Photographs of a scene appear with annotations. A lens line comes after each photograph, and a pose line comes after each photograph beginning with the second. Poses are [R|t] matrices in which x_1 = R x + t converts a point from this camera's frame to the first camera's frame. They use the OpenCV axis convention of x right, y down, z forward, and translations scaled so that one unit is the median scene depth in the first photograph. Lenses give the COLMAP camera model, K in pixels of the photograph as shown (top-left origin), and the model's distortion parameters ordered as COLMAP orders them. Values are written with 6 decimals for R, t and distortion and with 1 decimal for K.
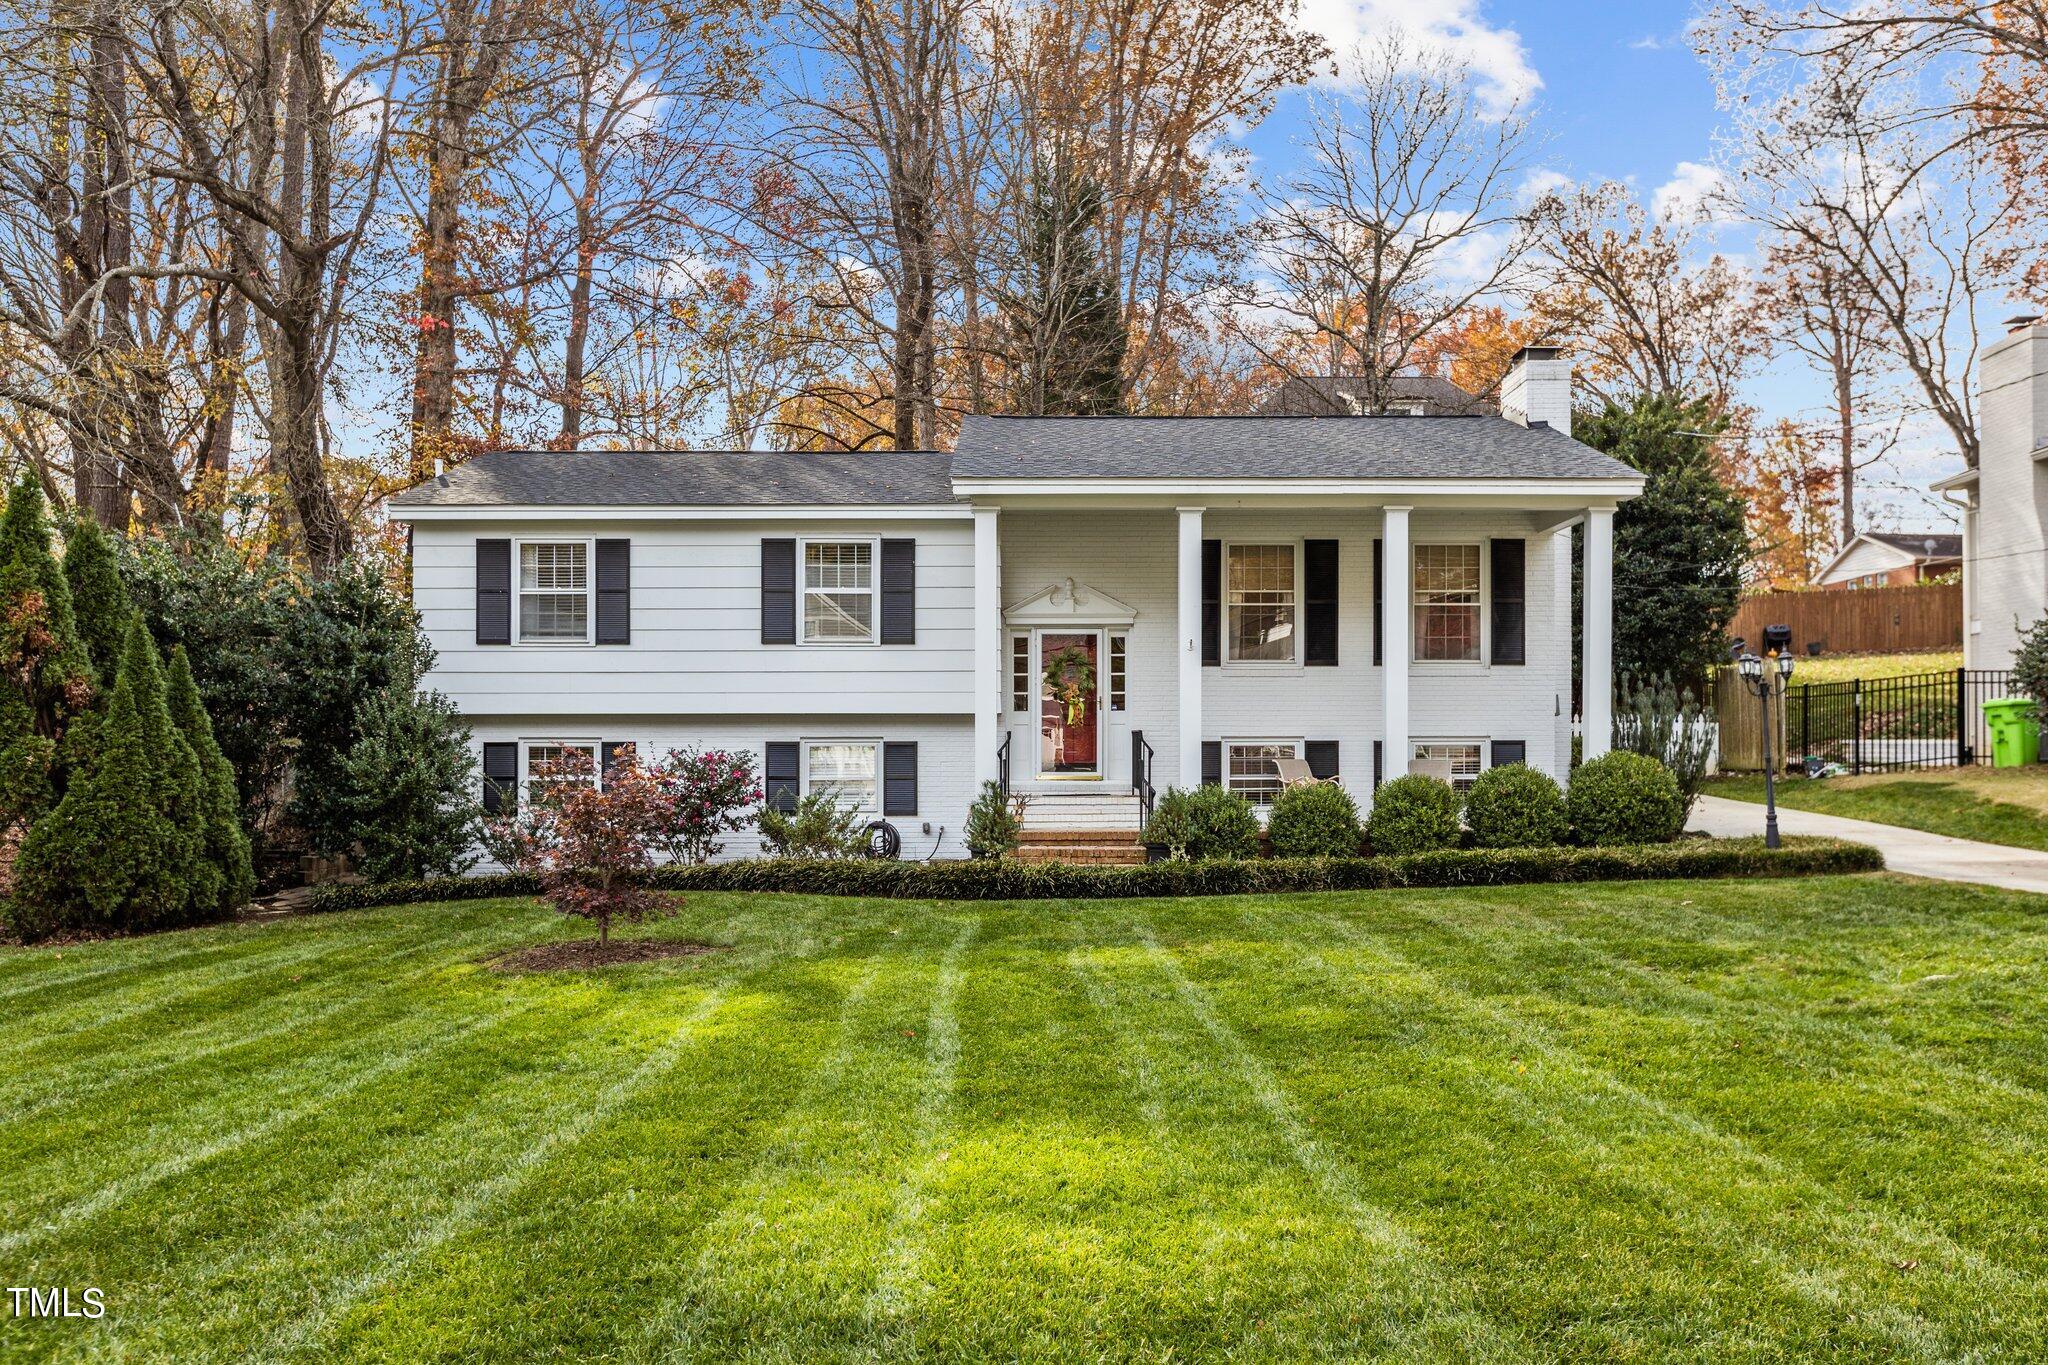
lens RADIAL K [[1550.1, 0, 1032.6], [0, 1550.1, 678.8], [0, 0, 1]] dist [0.011384, -0.013796]
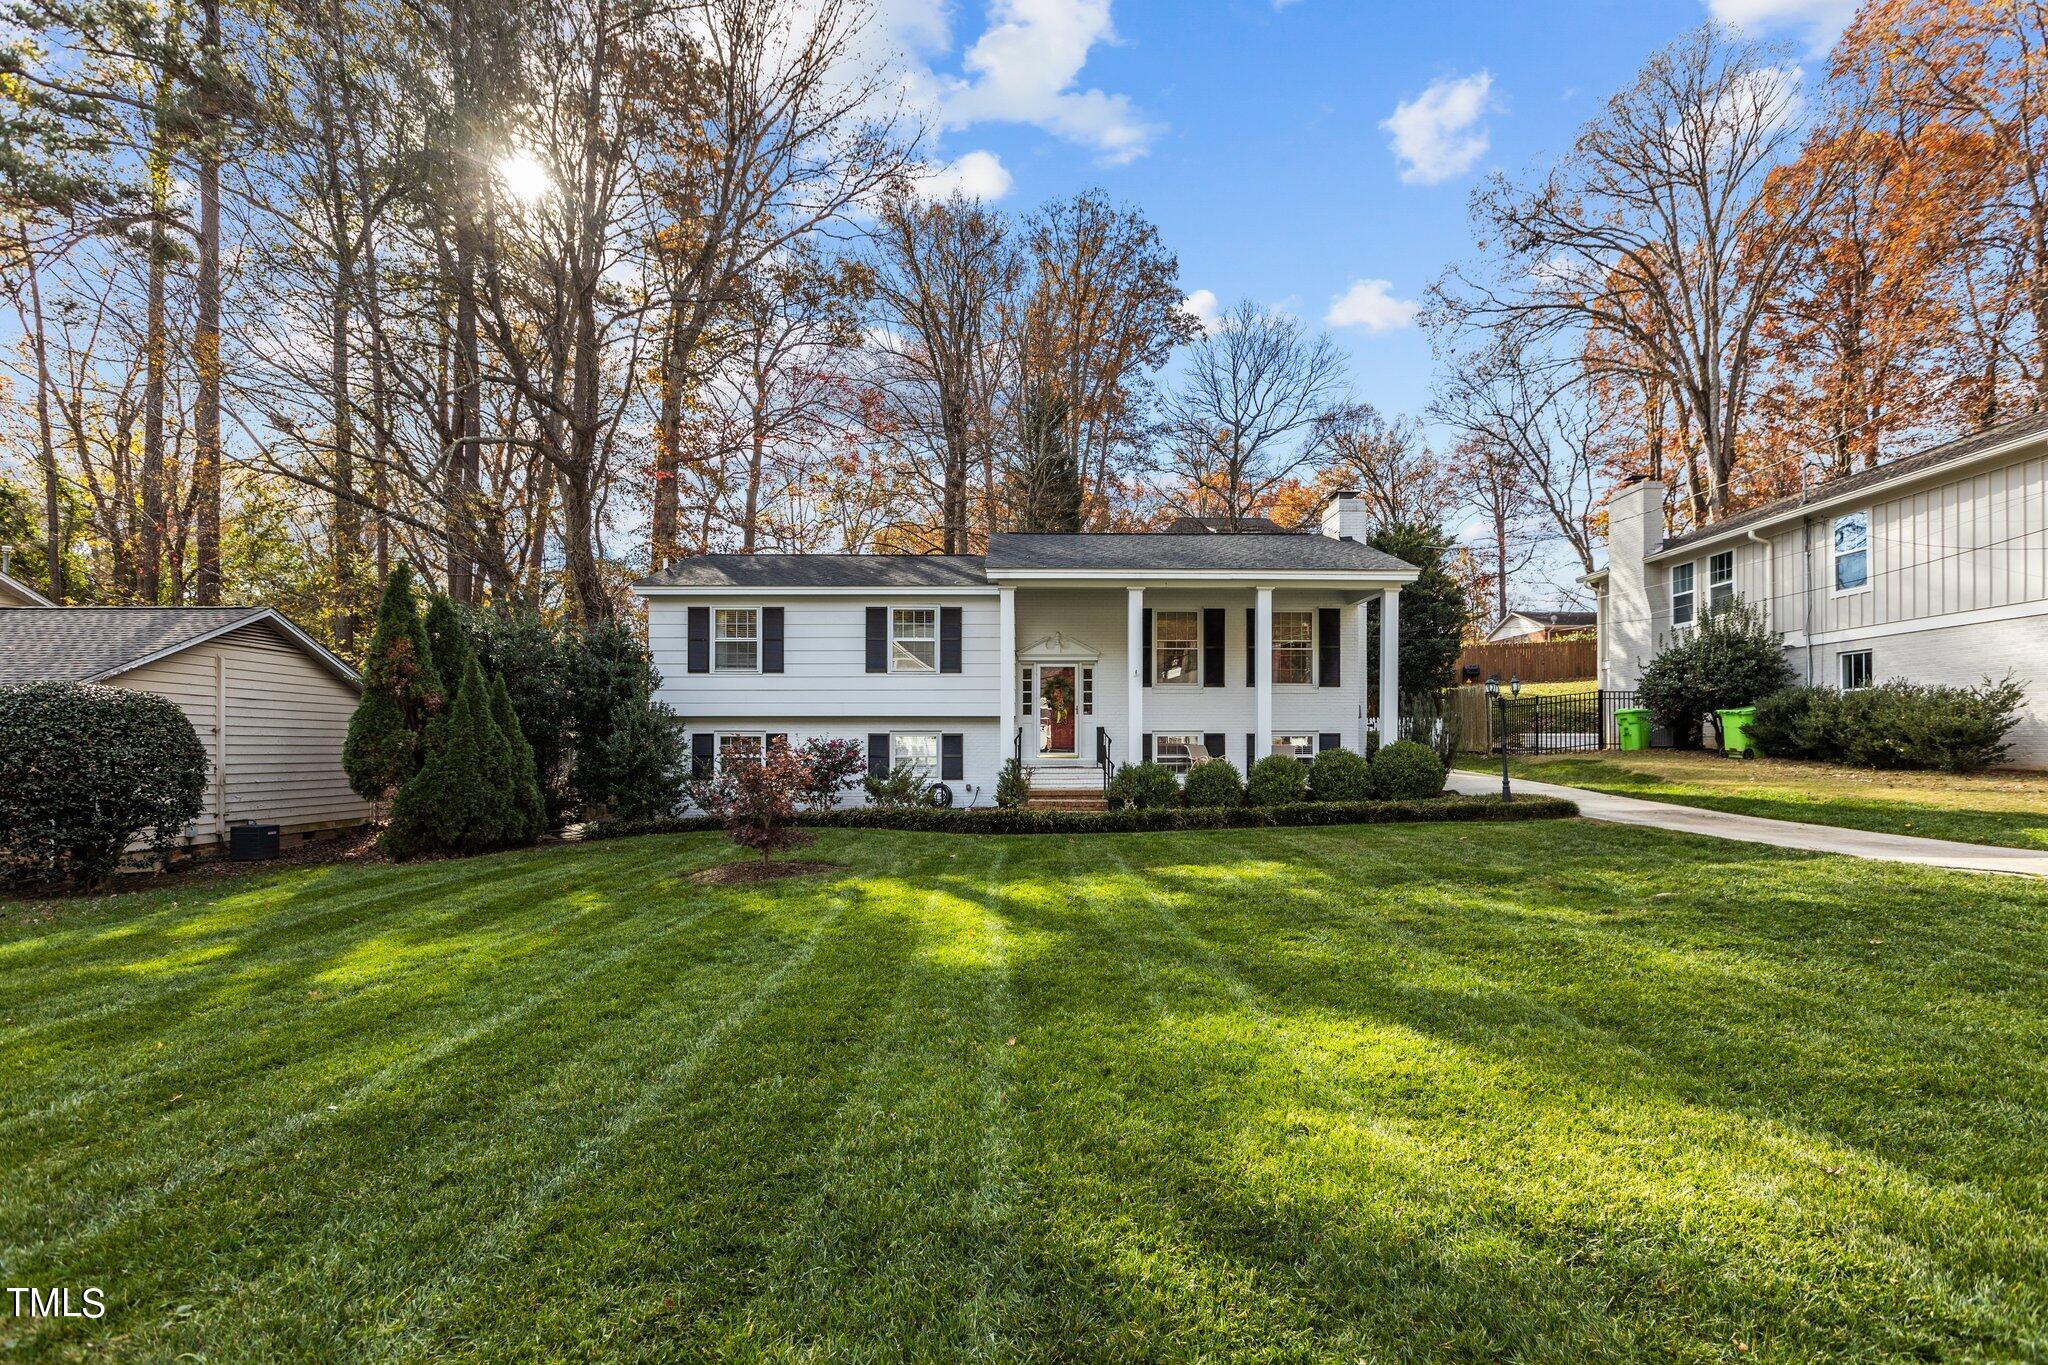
lens RADIAL K [[909.6, 0, 1031.3], [0, 909.6, 696.1], [0, 0, 1]] dist [-0.000372, 0.000072]
pose [[0.999945, 0.001925, 0.010350, -0.013715], [-0.001918, 0.999998, -0.000649, 0.001952], [-0.010351, 0.000629, 0.999946, 0.058278]]
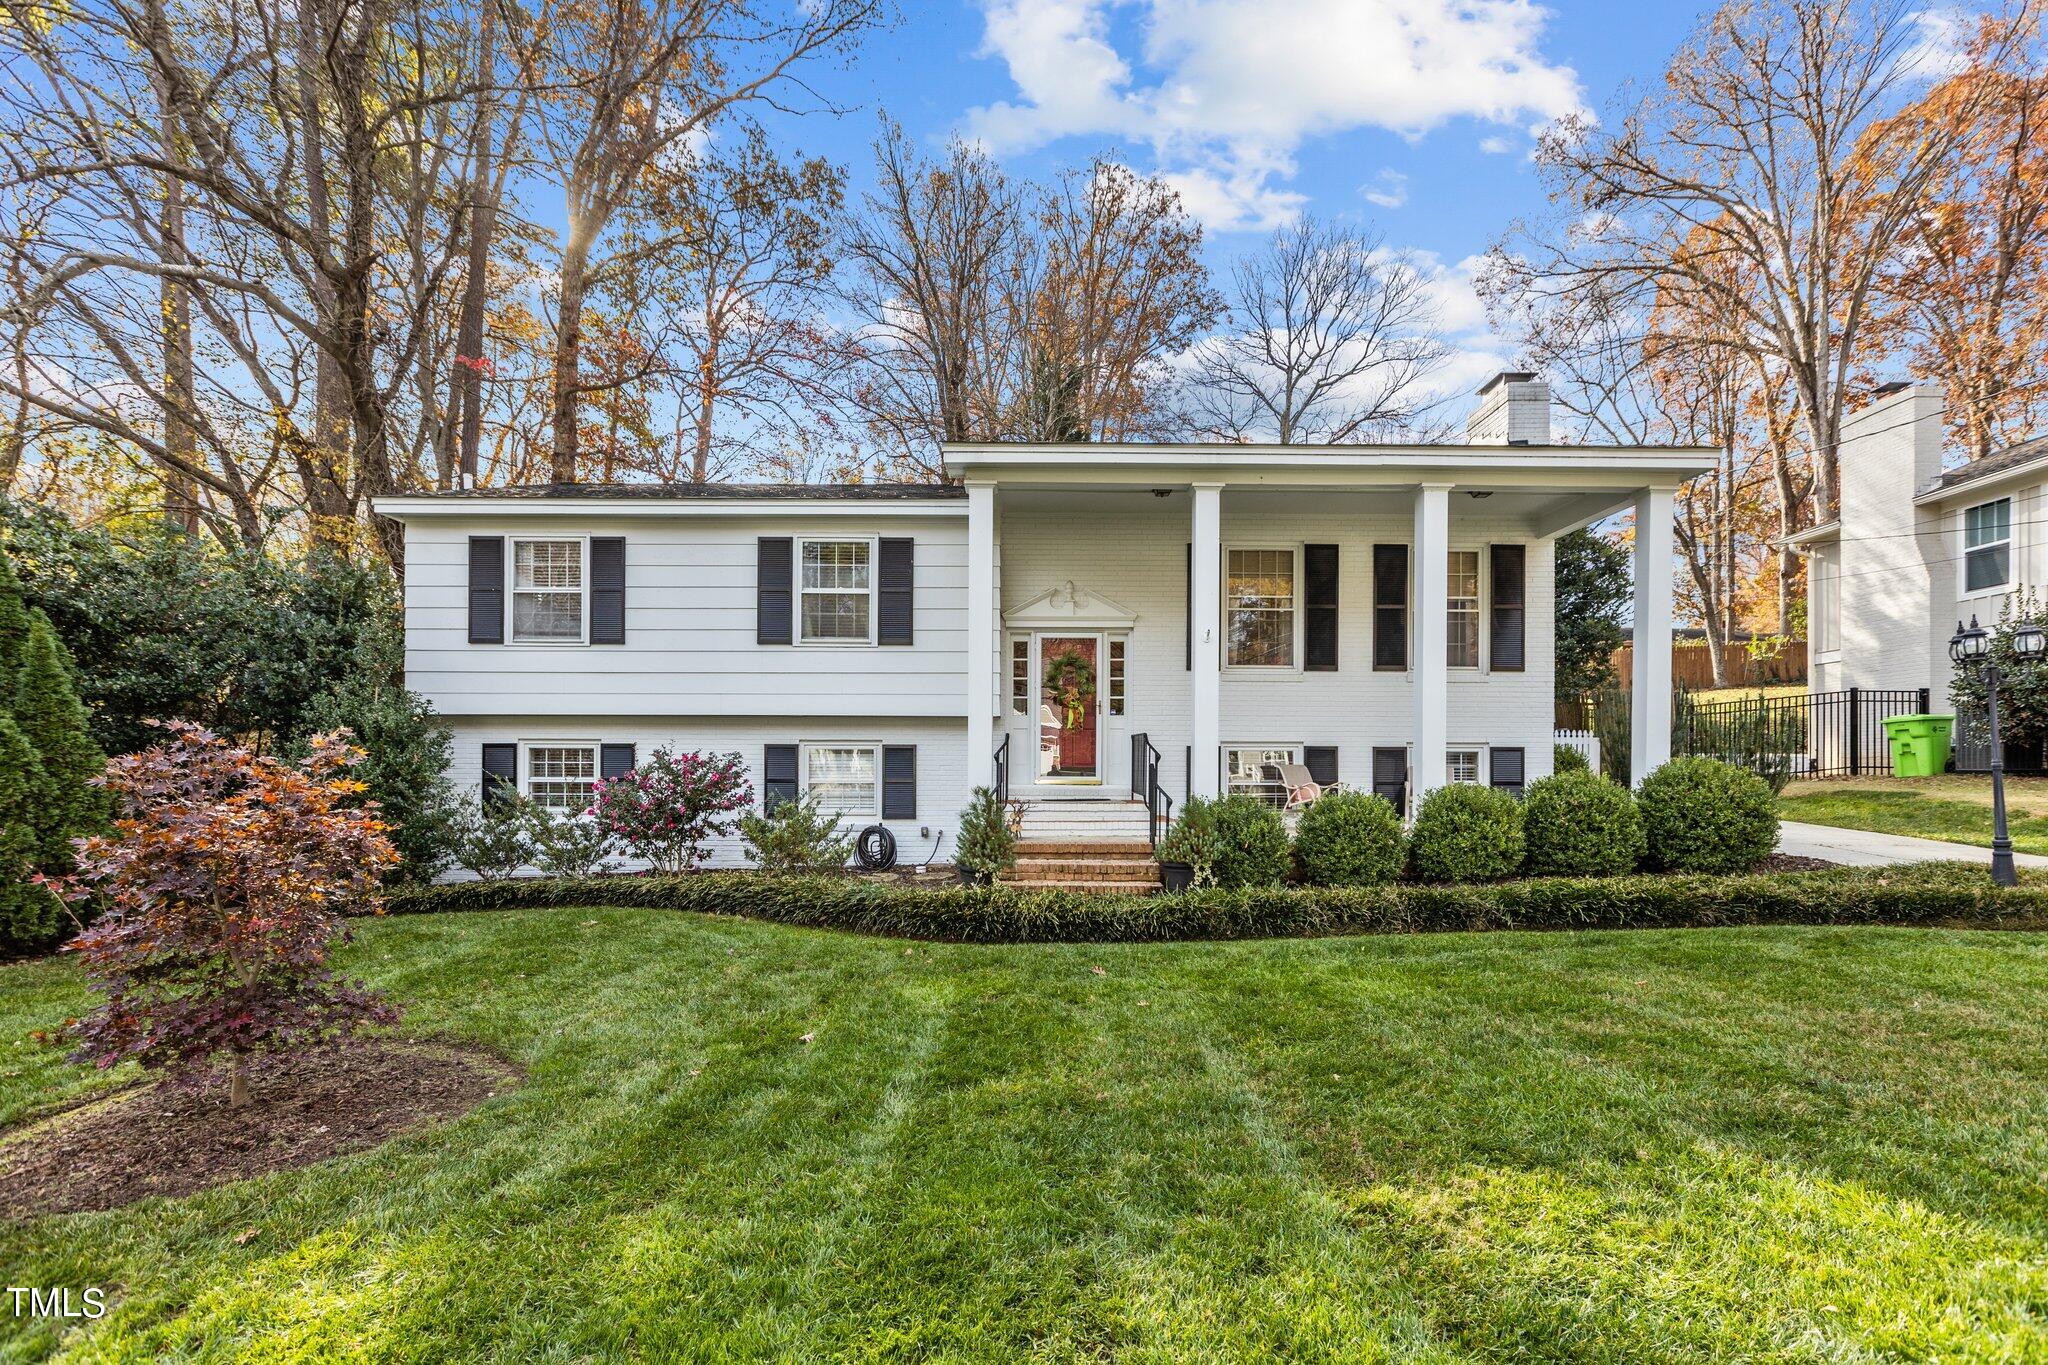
lens RADIAL K [[919.0, 0, 1026.3], [0, 919.0, 695.0], [0, 0, 1]] dist [0.007958, -0.001863]
pose [[0.999964, 0.004295, -0.007353, 0.000607], [-0.004461, 0.999731, -0.022743, 0.022078], [0.007253, 0.022775, 0.999714, 0.417063]]
